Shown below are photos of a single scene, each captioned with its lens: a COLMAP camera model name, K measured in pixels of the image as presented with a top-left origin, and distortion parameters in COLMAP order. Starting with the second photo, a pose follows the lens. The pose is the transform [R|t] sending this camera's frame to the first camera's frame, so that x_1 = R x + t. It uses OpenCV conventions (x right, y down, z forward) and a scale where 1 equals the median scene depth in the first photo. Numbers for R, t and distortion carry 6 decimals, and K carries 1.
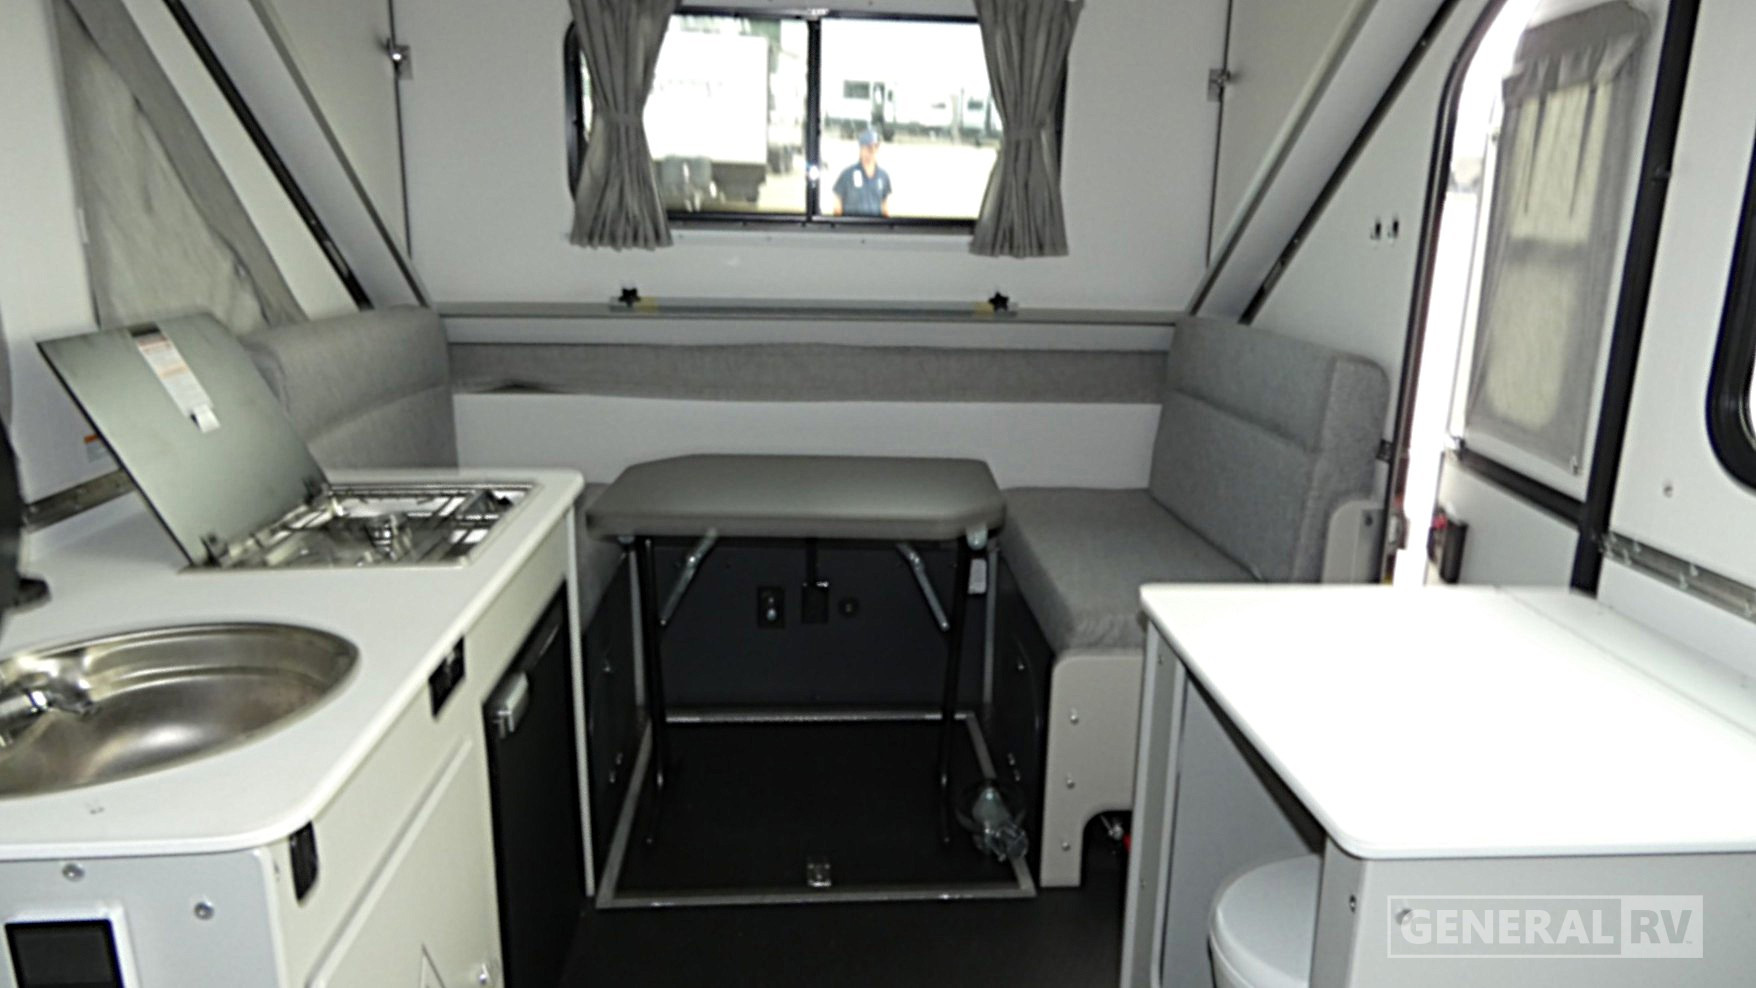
lens RADIAL K [[1156.8, 0, 878.0], [0, 1156.8, 494.0], [0, 0, 1]] dist [0.053545, 0.000296]
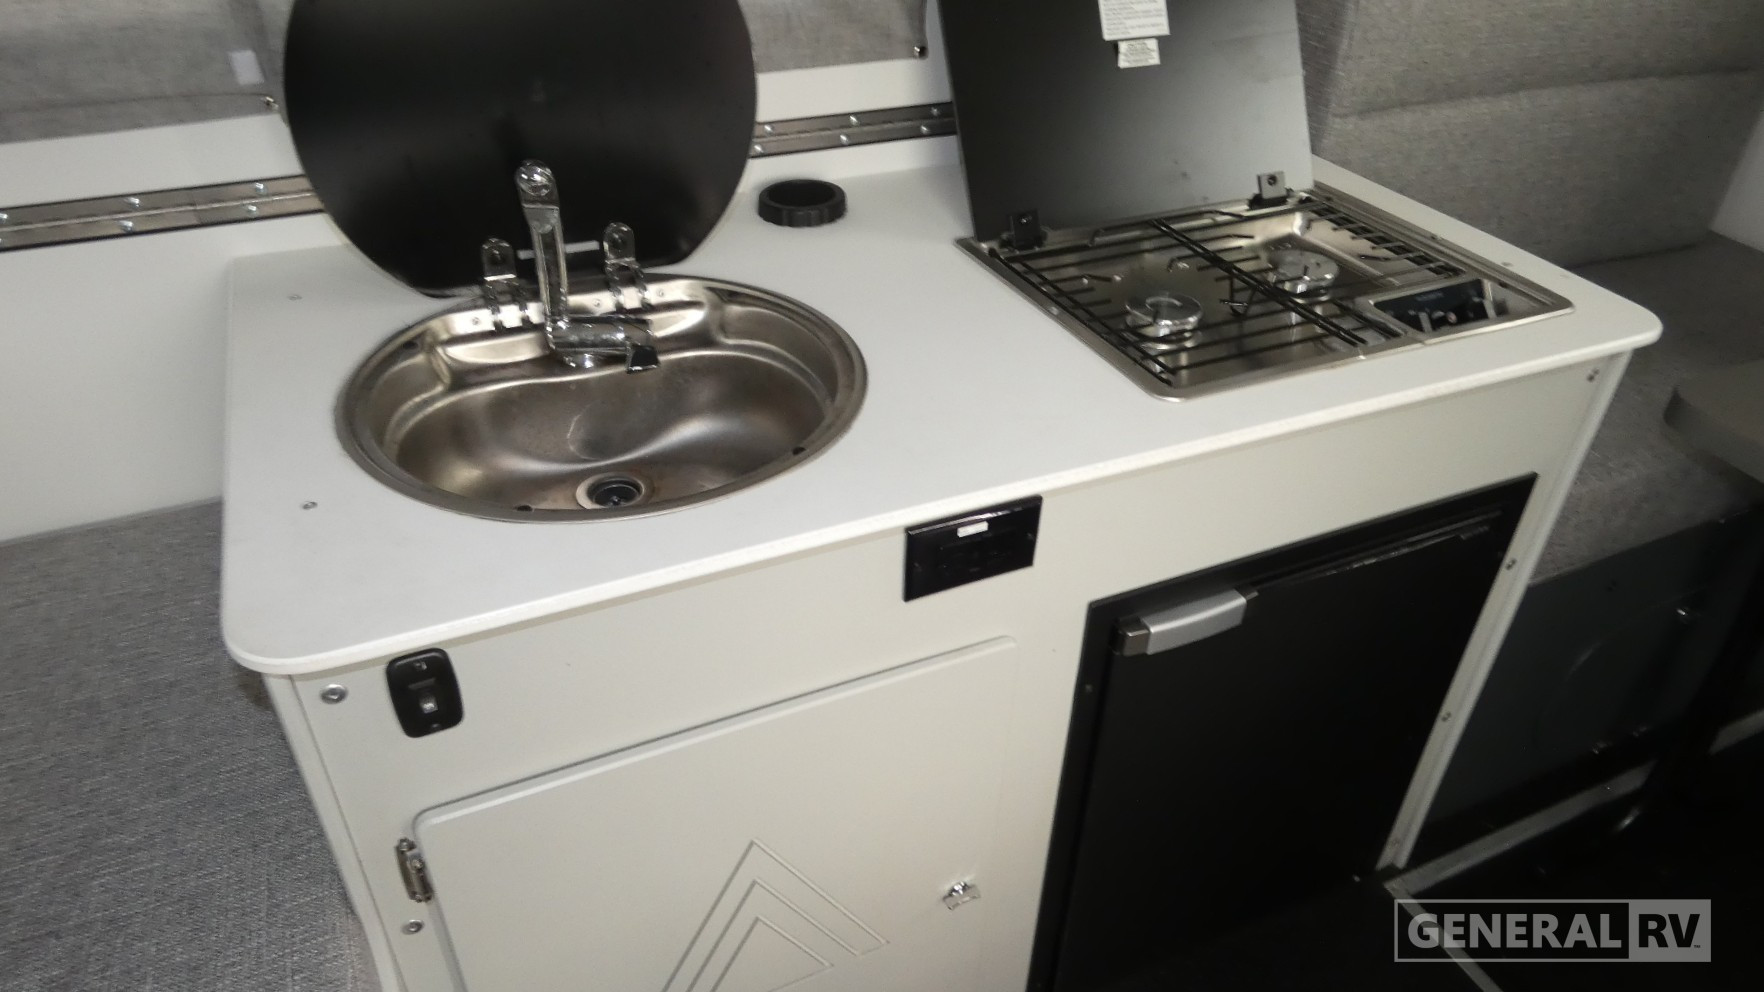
lens RADIAL K [[1164.0, 0, 882.0], [0, 1164.0, 496.0], [0, 0, 1]] dist [-0.021999, -0.000058]
pose [[0.354272, 0.535130, -0.766895, 0.041515], [-0.252744, 0.844355, 0.472424, -0.075135], [0.900340, 0.026462, 0.434382, 0.322329]]
